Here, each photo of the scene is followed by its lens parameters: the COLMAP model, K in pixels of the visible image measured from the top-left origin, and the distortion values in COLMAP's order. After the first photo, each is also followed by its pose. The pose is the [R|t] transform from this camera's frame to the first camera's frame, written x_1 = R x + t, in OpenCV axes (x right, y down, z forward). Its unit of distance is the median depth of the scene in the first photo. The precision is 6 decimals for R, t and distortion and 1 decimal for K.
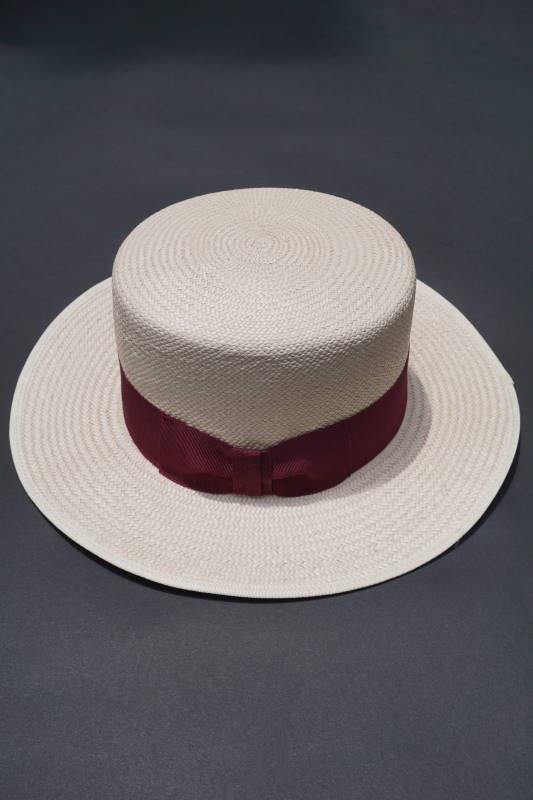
lens RADIAL K [[938.4, 0, 270.8], [0, 938.4, 392.5], [0, 0, 1]] dist [0.085051, 0.000000]
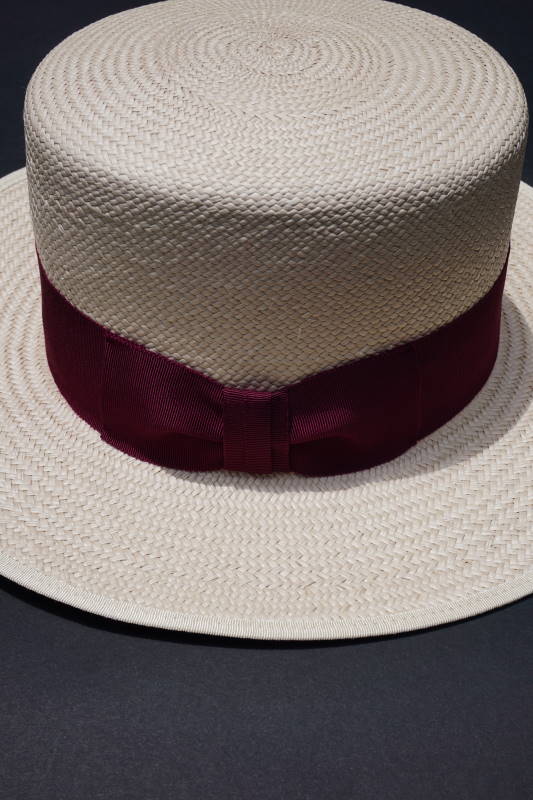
lens RADIAL K [[1065.8, 0, 270.3], [0, 1065.8, 399.2], [0, 0, 1]] dist [0.064142, 0.000000]
pose [[0.999833, 0.003672, 0.017881, -0.022709], [-0.002729, 0.998617, -0.052504, 0.098358], [-0.018049, 0.052447, 0.998461, 0.317174]]
